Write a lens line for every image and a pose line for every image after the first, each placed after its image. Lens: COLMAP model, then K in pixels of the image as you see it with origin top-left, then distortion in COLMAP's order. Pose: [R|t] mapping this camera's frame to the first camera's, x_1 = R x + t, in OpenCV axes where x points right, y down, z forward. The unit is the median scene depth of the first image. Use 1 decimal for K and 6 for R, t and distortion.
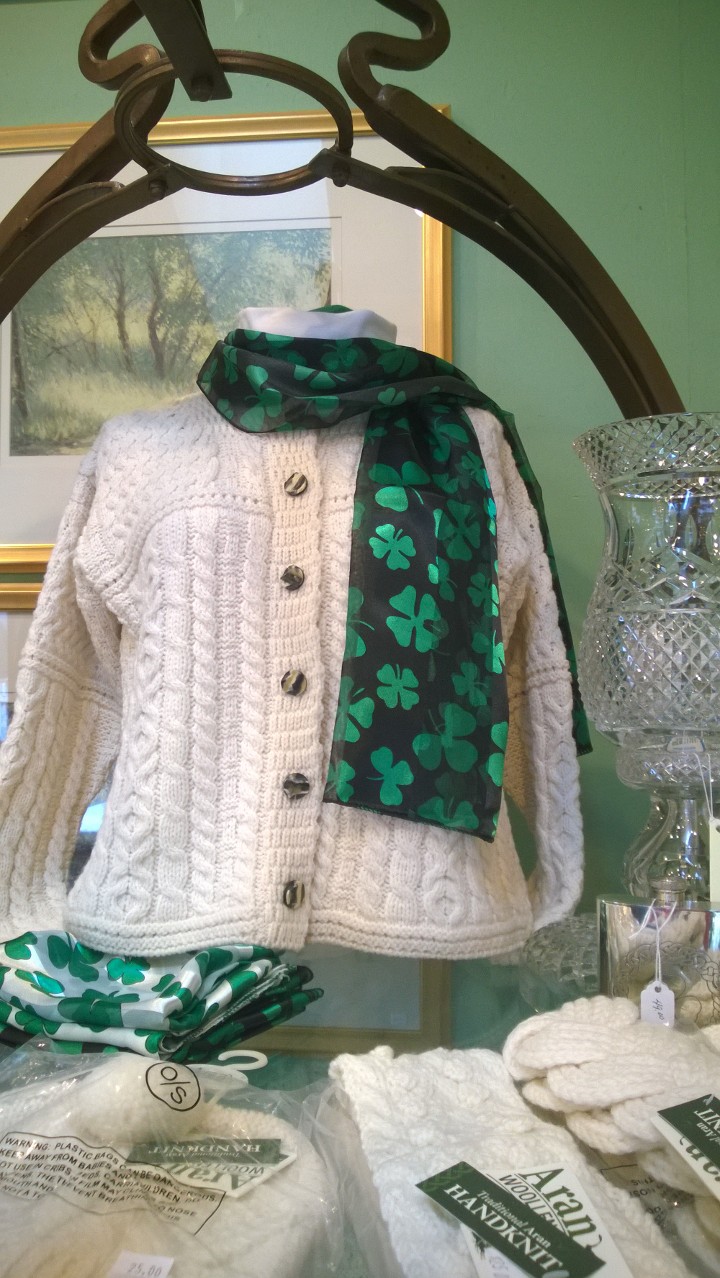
lens RADIAL K [[1024.2, 0, 360.0], [0, 1024.2, 639.0], [0, 0, 1]] dist [0.108701, -0.295482]
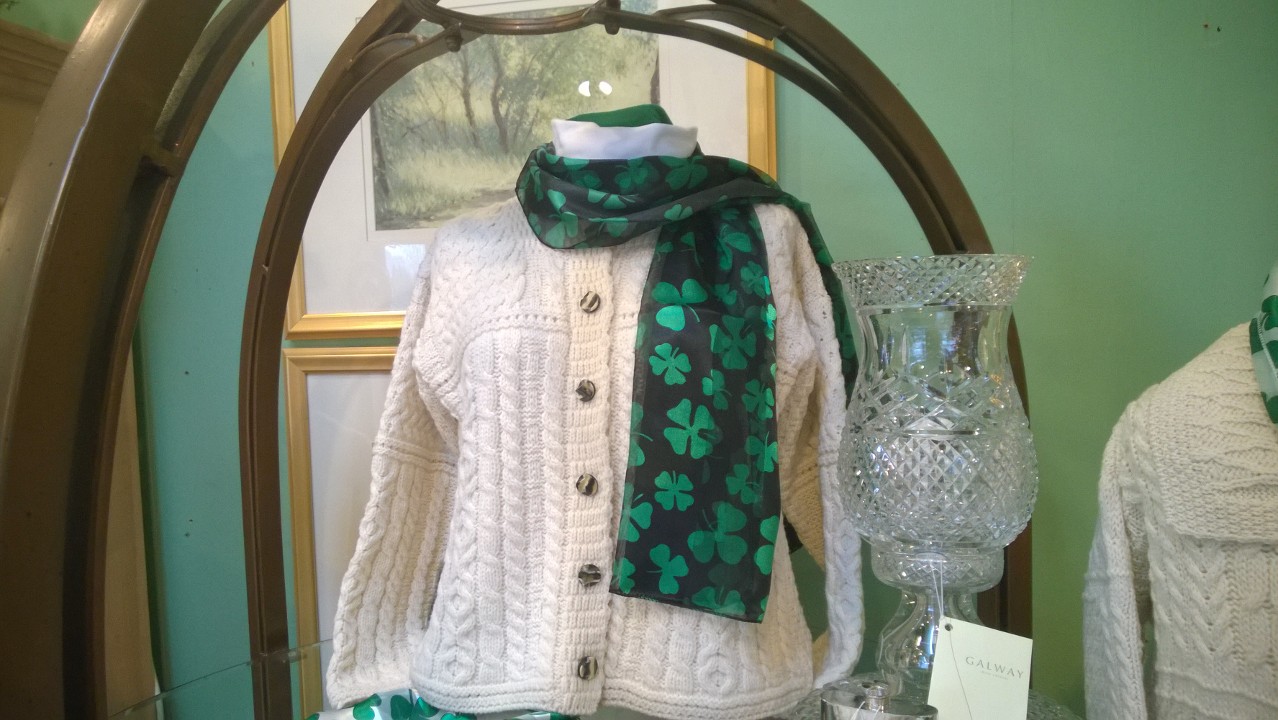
lens RADIAL K [[1024.2, 0, 644.4], [0, 1024.2, 417.6], [0, 0, 1]] dist [0.108701, -0.295482]
pose [[0.990445, -0.014584, -0.137136, 0.151161], [0.030190, 0.993202, 0.112419, -0.152756], [0.134564, -0.115485, 0.984152, -0.110651]]
